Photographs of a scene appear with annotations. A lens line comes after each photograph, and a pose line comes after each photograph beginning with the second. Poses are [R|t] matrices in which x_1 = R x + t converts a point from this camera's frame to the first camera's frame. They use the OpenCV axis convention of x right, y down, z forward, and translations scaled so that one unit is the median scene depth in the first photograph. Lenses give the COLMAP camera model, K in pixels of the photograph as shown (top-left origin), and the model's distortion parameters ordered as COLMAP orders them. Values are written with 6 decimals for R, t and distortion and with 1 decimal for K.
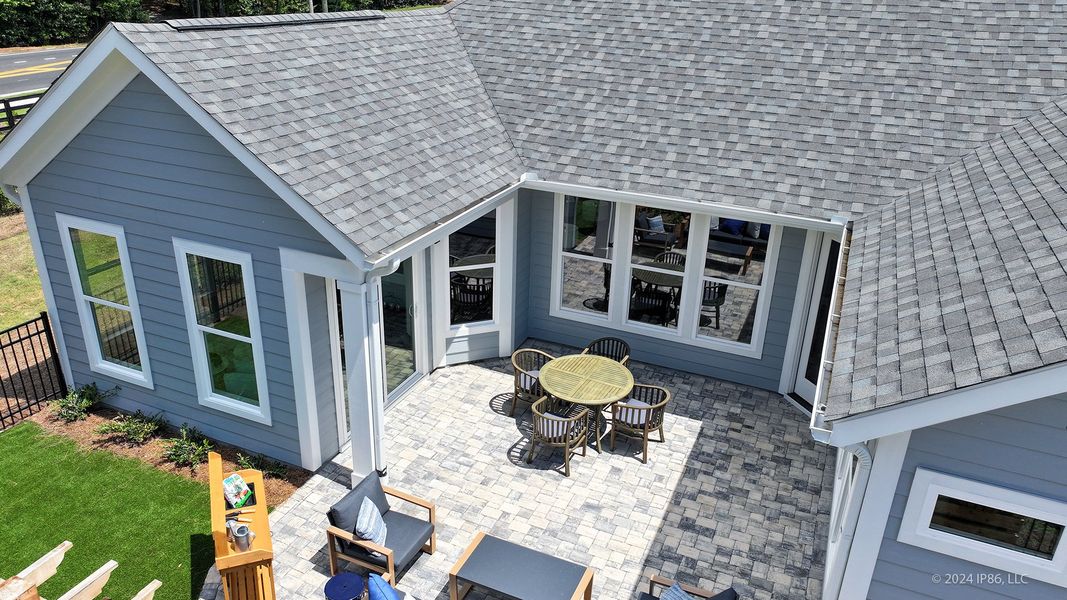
lens RADIAL K [[753.5, 0, 533.9], [0, 753.5, 295.8], [0, 0, 1]] dist [-0.005978, -0.002168]
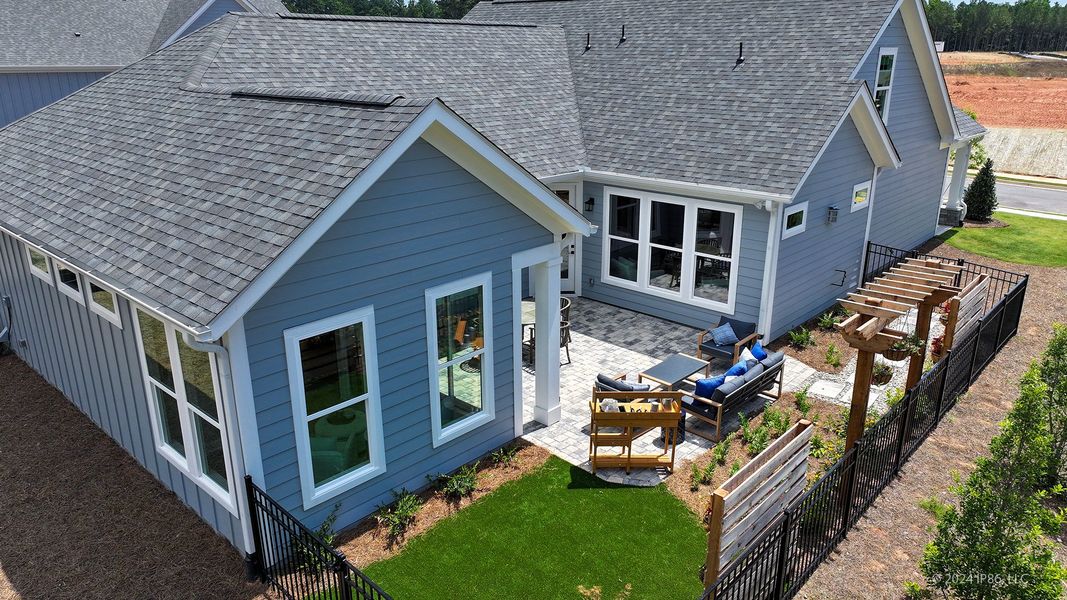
lens RADIAL K [[753.5, 0, 533.3], [0, 753.5, 302.1], [0, 0, 1]] dist [-0.005978, -0.002168]
pose [[0.329338, -0.329154, 0.884982, -1.370566], [0.384463, 0.902802, 0.192708, -0.207600], [-0.862395, 0.276776, 0.423875, 0.401349]]
